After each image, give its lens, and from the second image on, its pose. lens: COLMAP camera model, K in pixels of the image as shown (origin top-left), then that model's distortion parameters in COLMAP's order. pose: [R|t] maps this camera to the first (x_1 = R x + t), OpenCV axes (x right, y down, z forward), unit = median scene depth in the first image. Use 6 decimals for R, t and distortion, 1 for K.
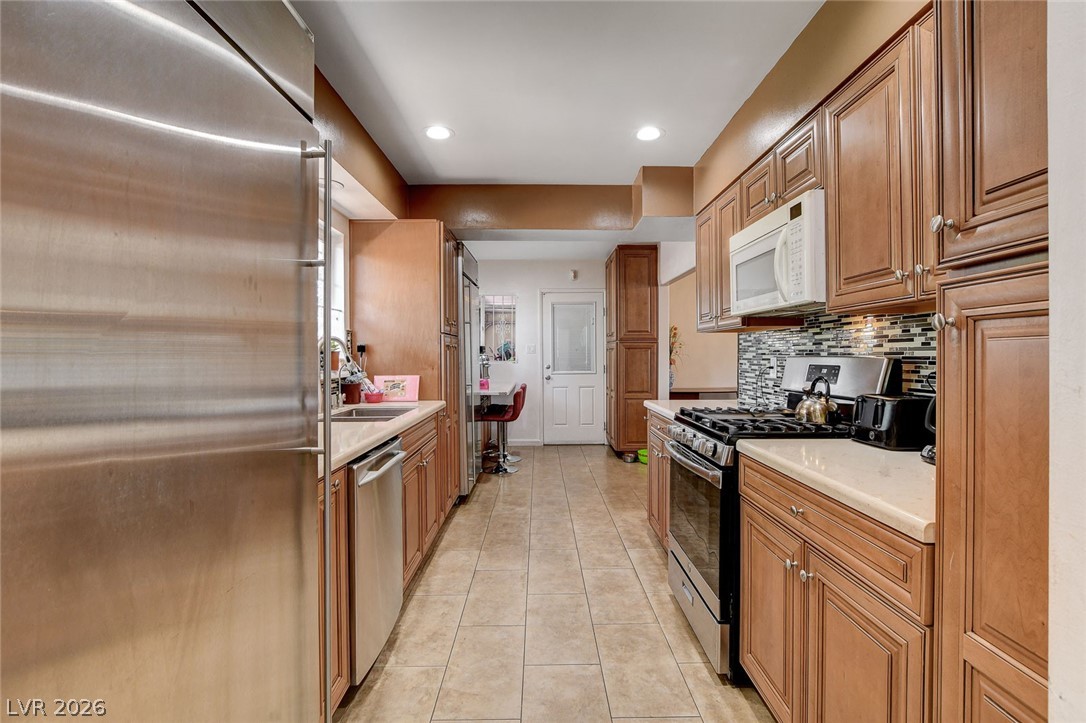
lens RADIAL K [[531.5, 0, 525.9], [0, 531.5, 353.6], [0, 0, 1]] dist [-0.026198, 0.002020]
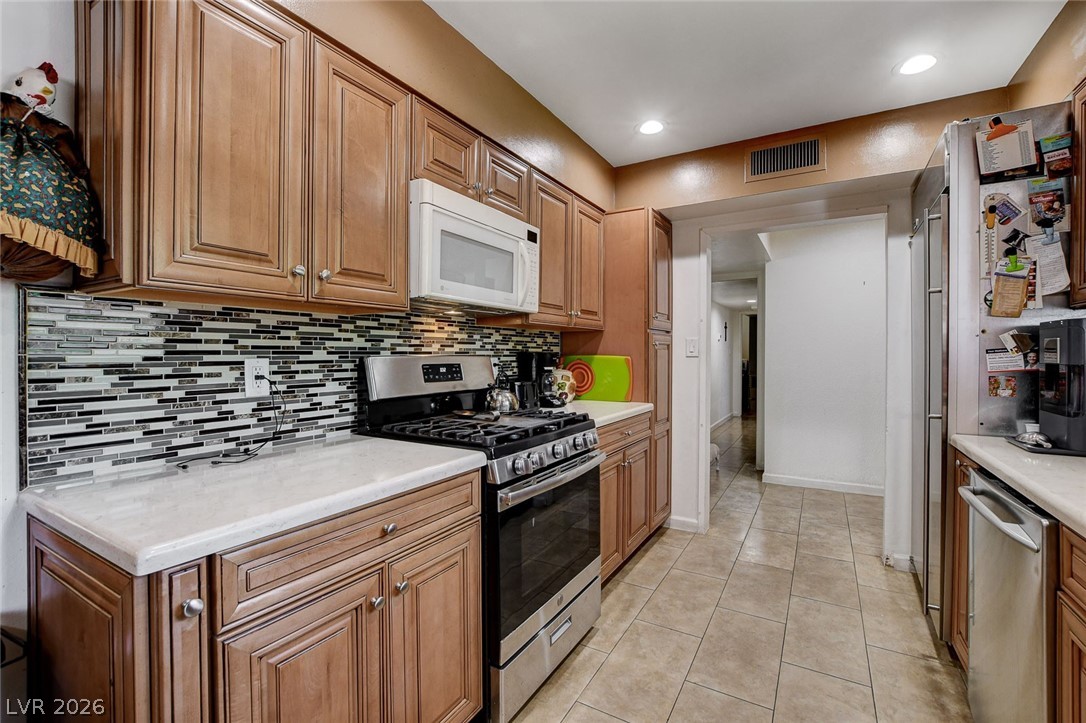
lens RADIAL K [[481.3, 0, 540.7], [0, 481.3, 355.3], [0, 0, 1]] dist [-0.014129, 0.000582]
pose [[-0.873662, -0.003167, 0.486523, -0.040722], [-0.002079, 0.999994, 0.002776, 0.001832], [-0.486529, 0.001414, -0.873663, 1.585595]]
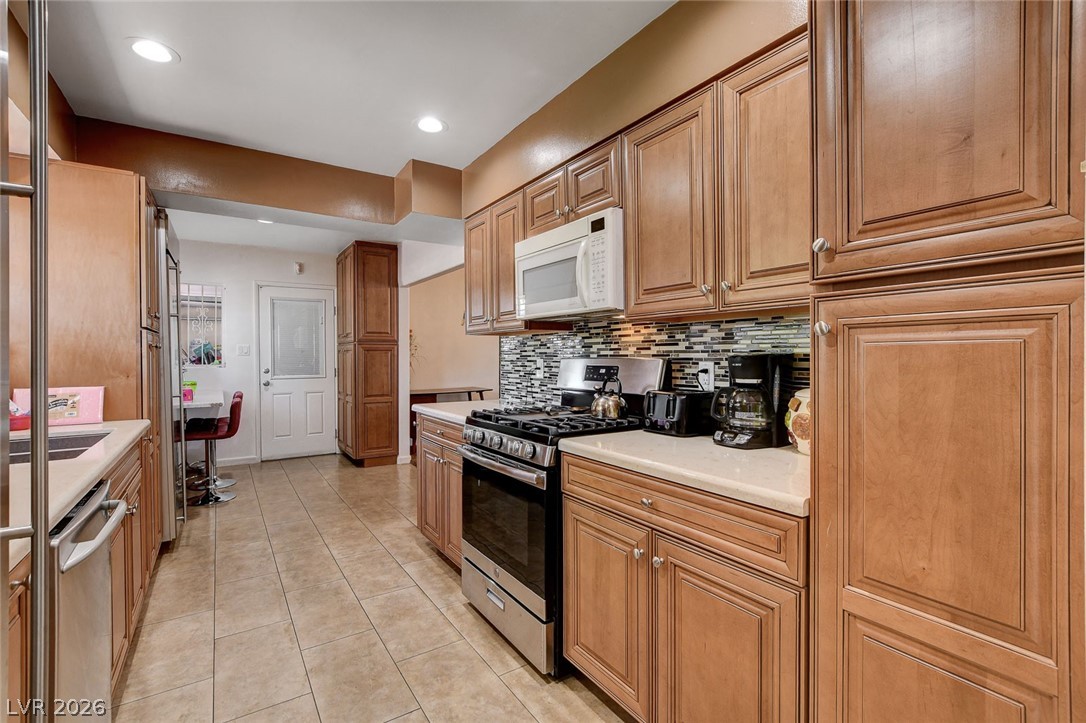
lens RADIAL K [[510.6, 0, 549.8], [0, 510.6, 355.5], [0, 0, 1]] dist [-0.012668, 0.002464]
pose [[0.823153, -0.000368, 0.567820, -0.138054], [0.000664, 1.000000, -0.000314, 0.000167], [-0.567820, 0.000635, 0.823153, 0.150106]]
